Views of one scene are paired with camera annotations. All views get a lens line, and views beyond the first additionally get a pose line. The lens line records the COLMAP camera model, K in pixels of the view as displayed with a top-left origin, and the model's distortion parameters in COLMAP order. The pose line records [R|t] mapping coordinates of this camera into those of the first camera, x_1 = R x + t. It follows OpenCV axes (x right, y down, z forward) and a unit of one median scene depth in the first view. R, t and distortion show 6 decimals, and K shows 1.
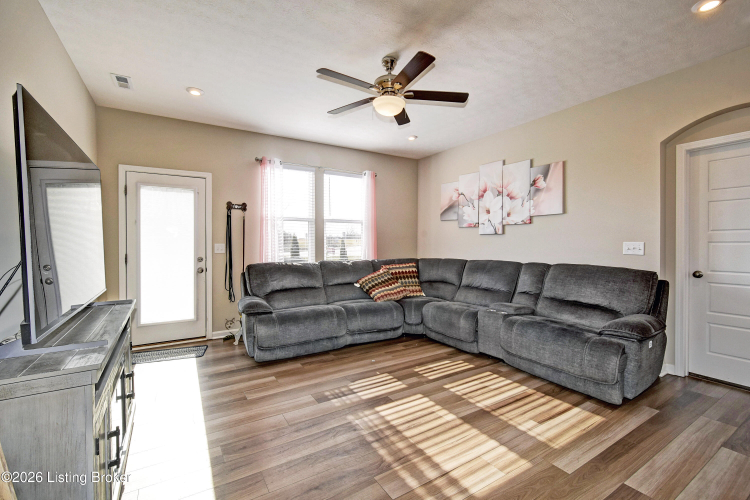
lens RADIAL K [[328.4, 0, 377.6], [0, 328.4, 242.5], [0, 0, 1]] dist [0.019404, 0.000061]
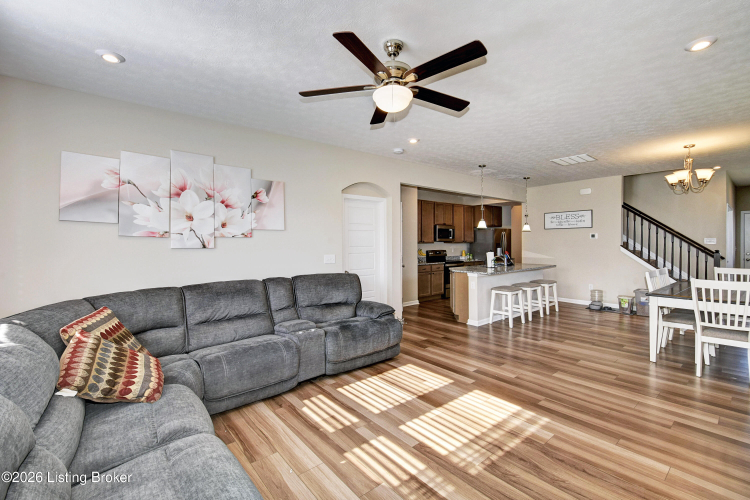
lens RADIAL K [[328.4, 0, 377.6], [0, 328.4, 242.5], [0, 0, 1]] dist [0.019404, 0.000061]
pose [[-0.132569, -0.003343, 0.991168, -0.690927], [-0.000186, 0.999994, 0.003348, -0.061564], [-0.991174, 0.000259, -0.132569, 1.025458]]
